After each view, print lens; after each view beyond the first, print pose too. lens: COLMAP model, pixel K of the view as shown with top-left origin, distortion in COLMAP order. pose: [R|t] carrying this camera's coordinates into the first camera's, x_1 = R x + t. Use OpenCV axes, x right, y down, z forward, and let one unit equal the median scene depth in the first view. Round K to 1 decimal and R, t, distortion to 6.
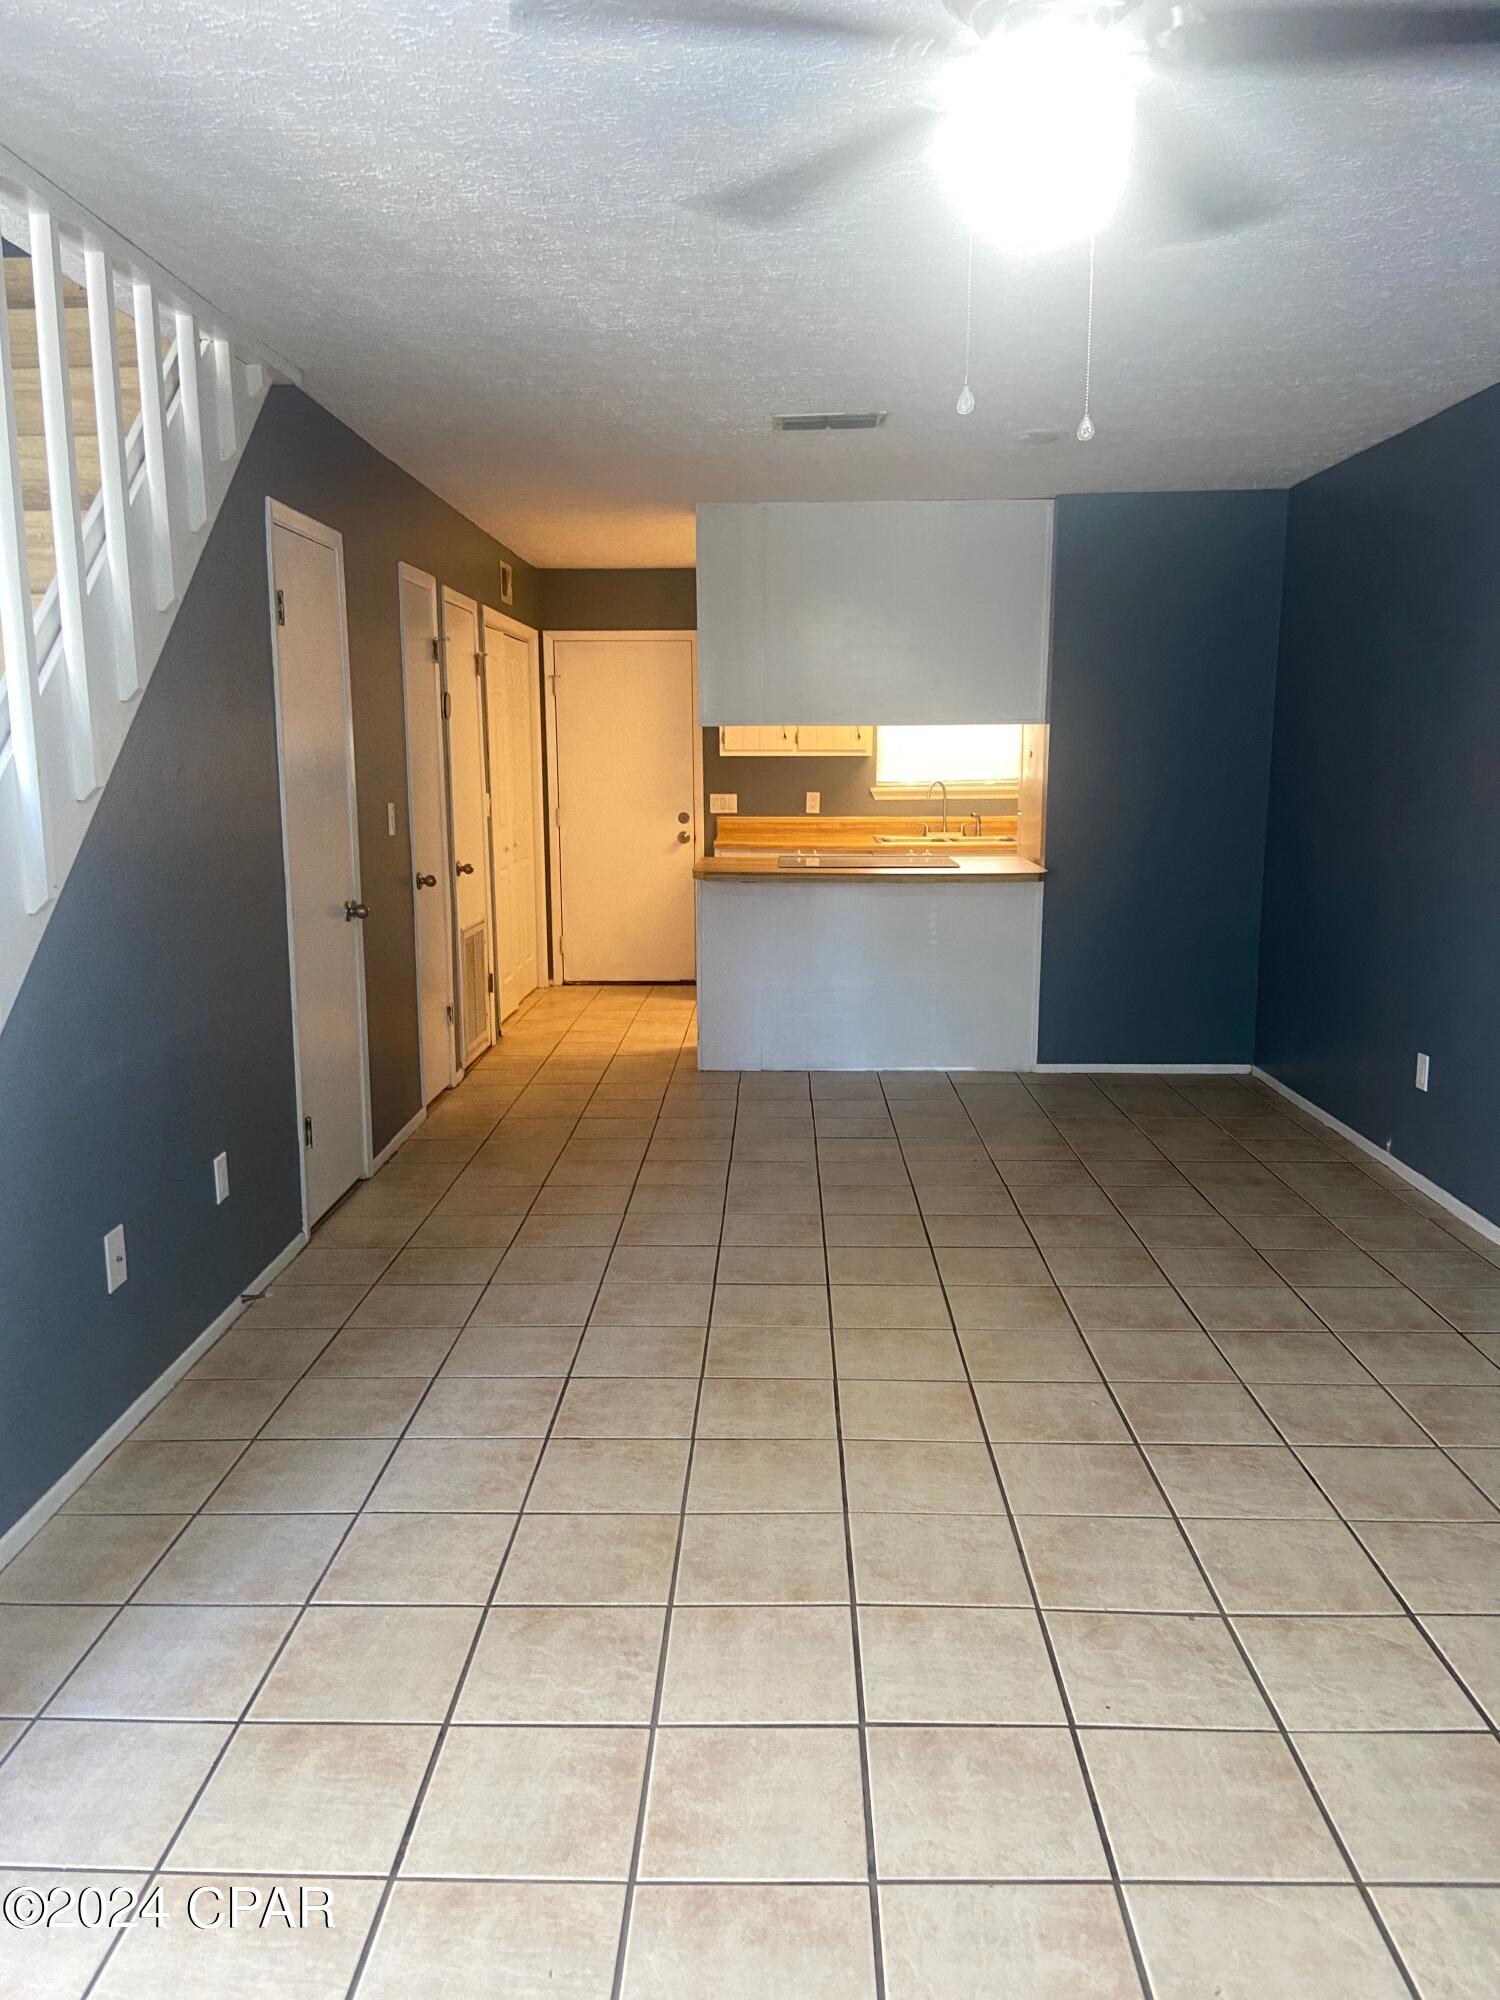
lens RADIAL K [[1502.4, 0, 750.0], [0, 1502.4, 1000.0], [0, 0, 1]] dist [0.103453, -0.130239]
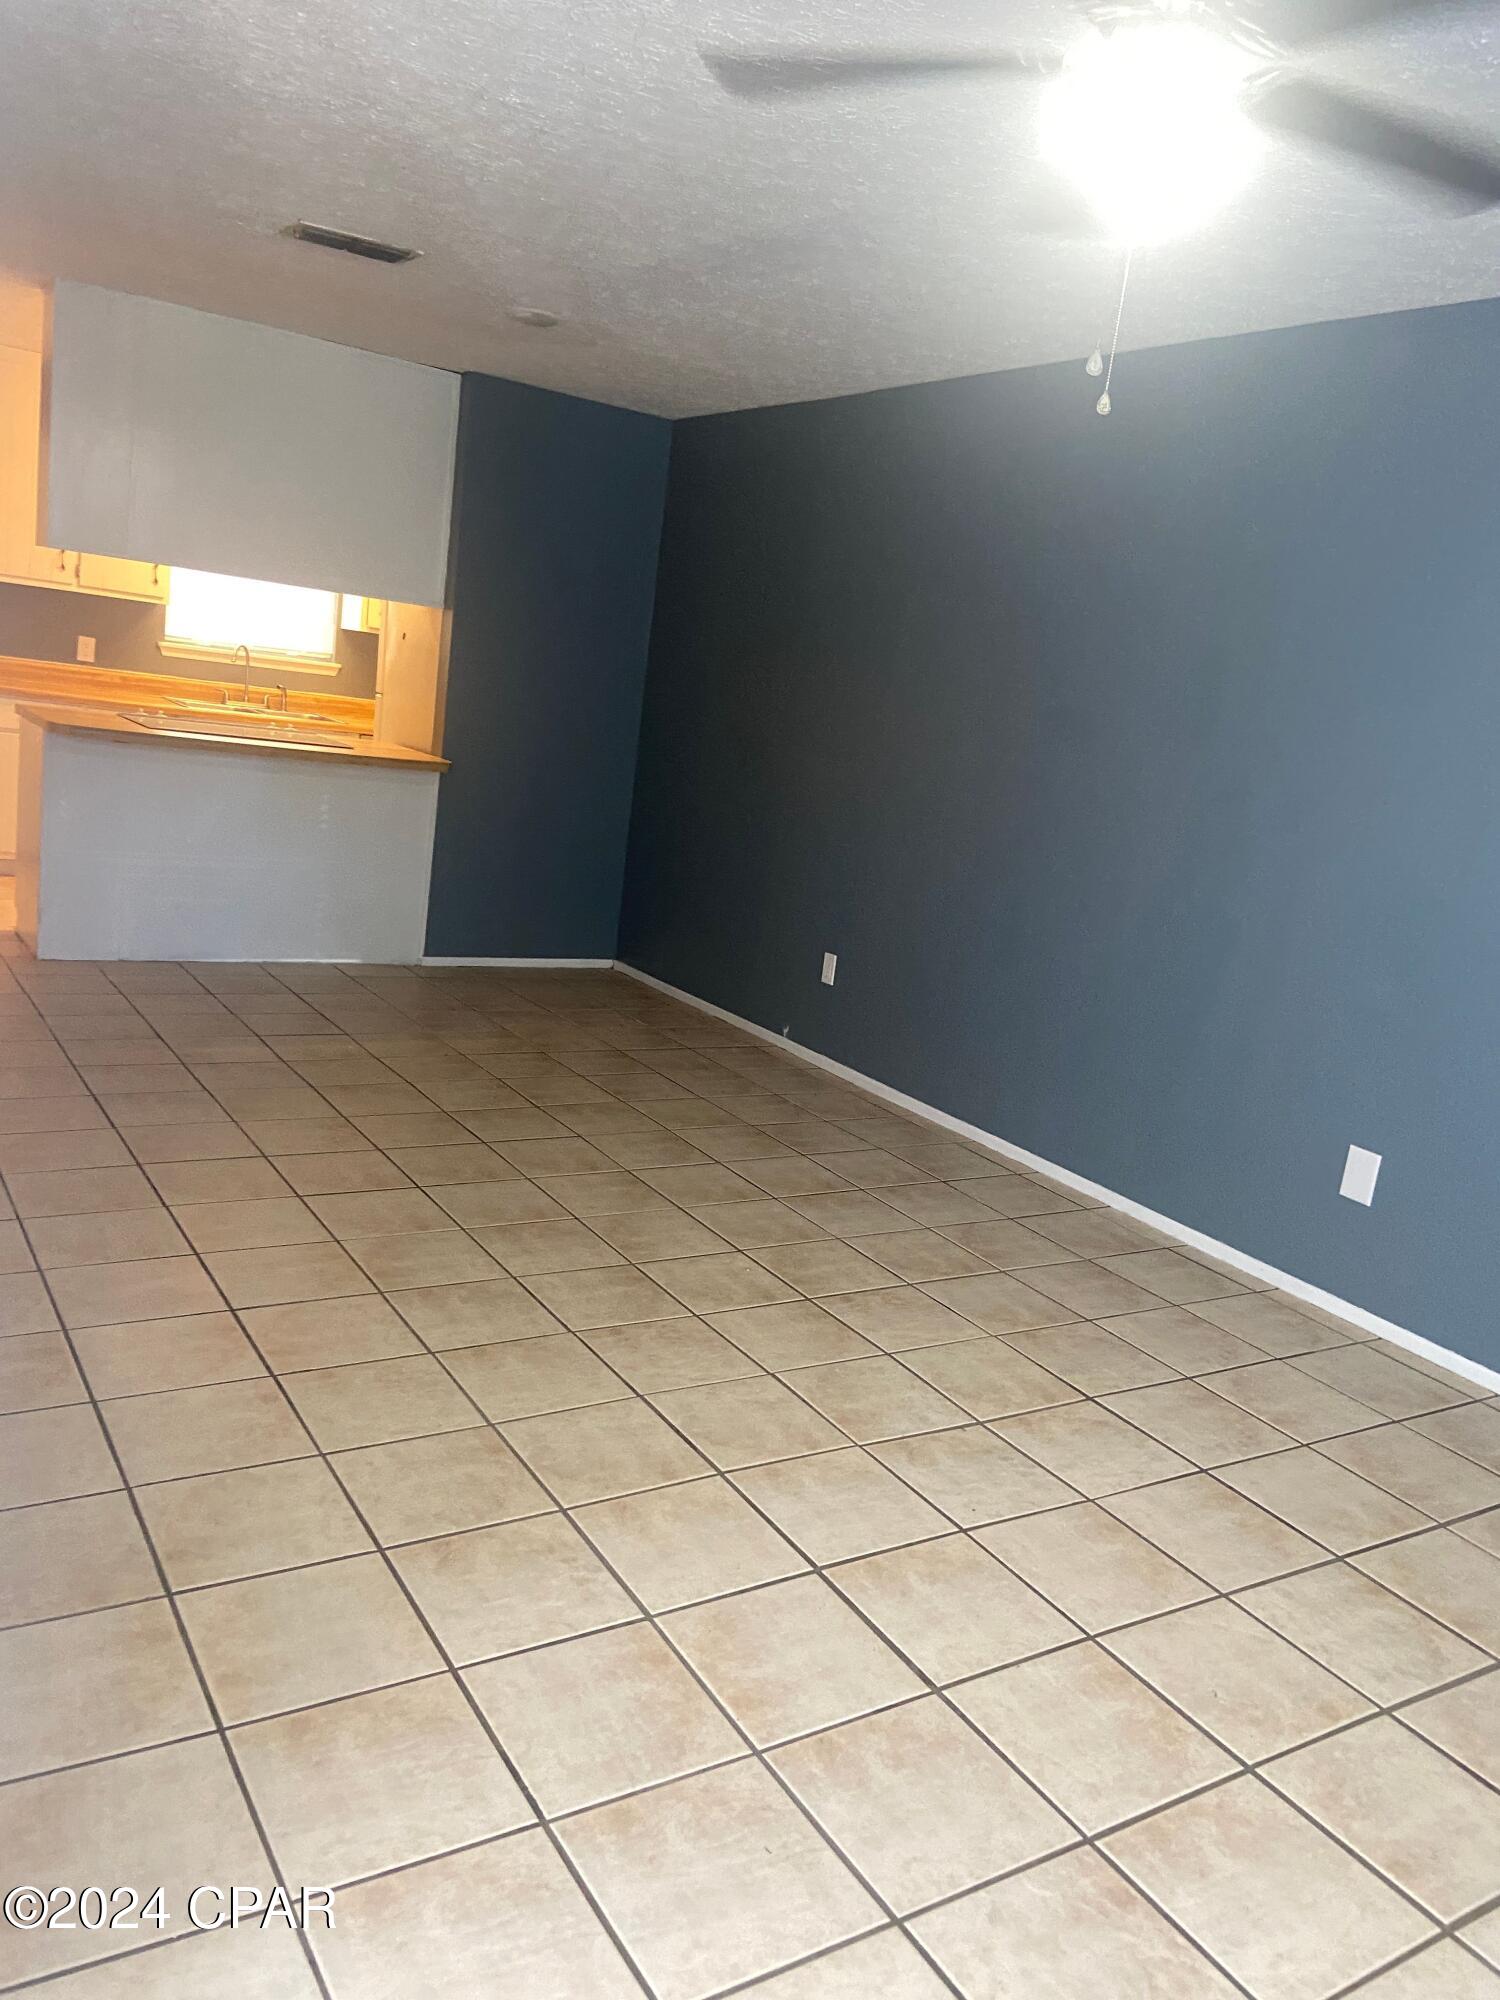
lens RADIAL K [[1506.9, 0, 770.2], [0, 1506.9, 1008.9], [0, 0, 1]] dist [0.128138, -0.163920]
pose [[0.820232, -0.008217, 0.571973, -0.359468], [-0.036726, 0.997077, 0.066990, 0.002474], [-0.570851, -0.075954, 0.817533, 0.099316]]
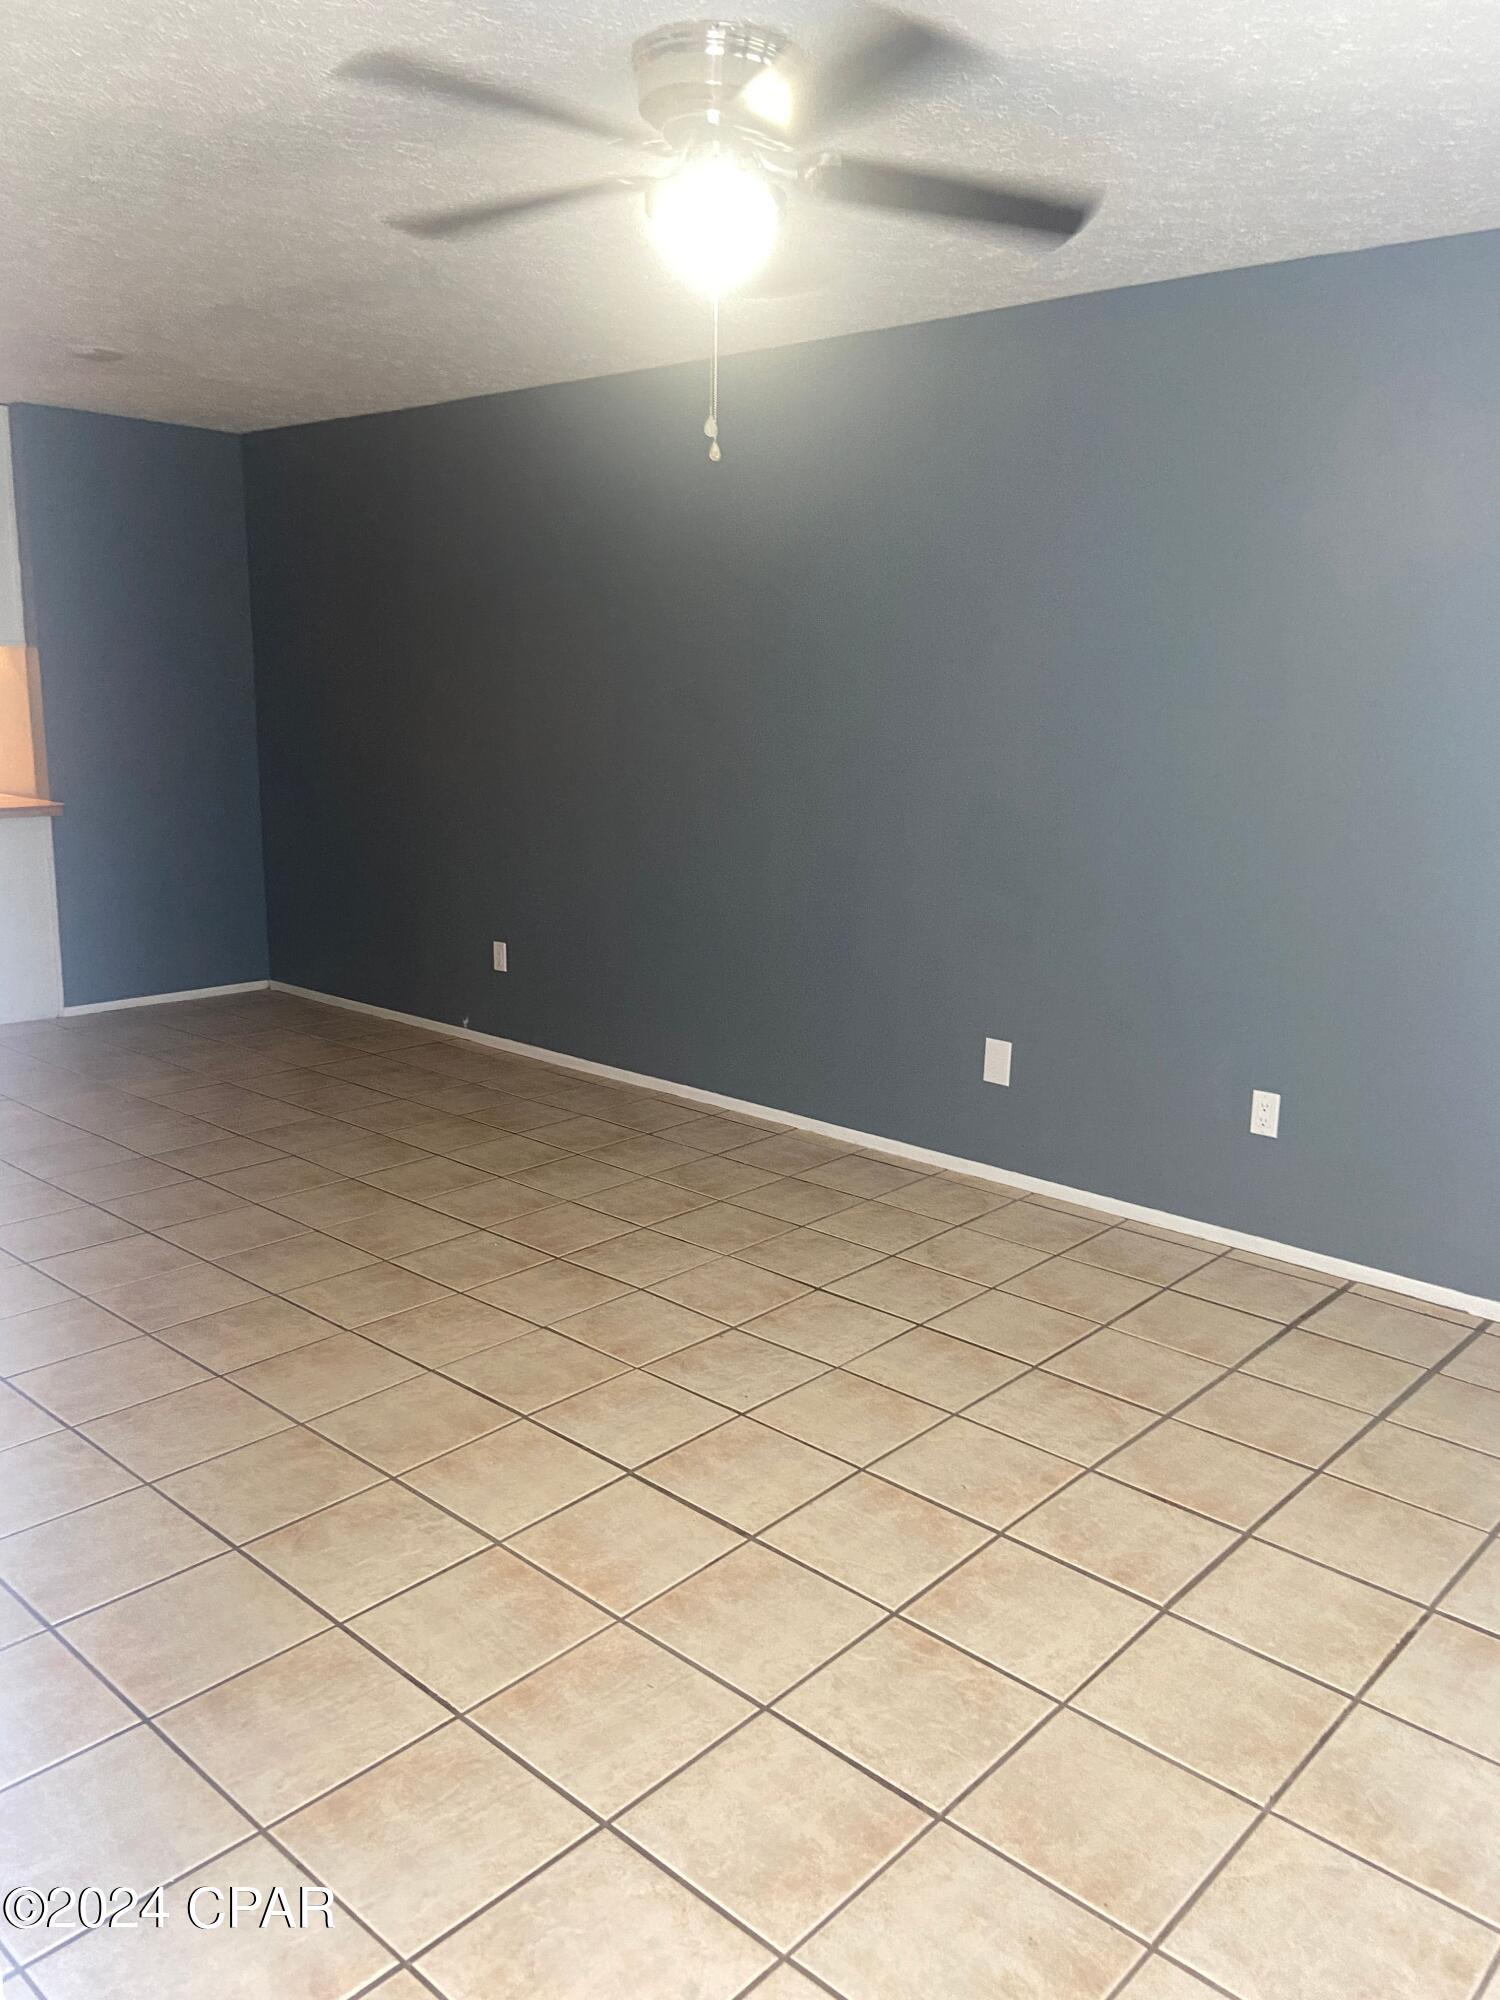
lens RADIAL K [[1506.9, 0, 770.2], [0, 1506.9, 1008.9], [0, 0, 1]] dist [0.128138, -0.163920]
pose [[0.646523, -0.140853, 0.749779, -0.464244], [0.103264, 0.989920, 0.096924, -0.009198], [-0.755874, 0.014762, 0.654551, 0.052006]]
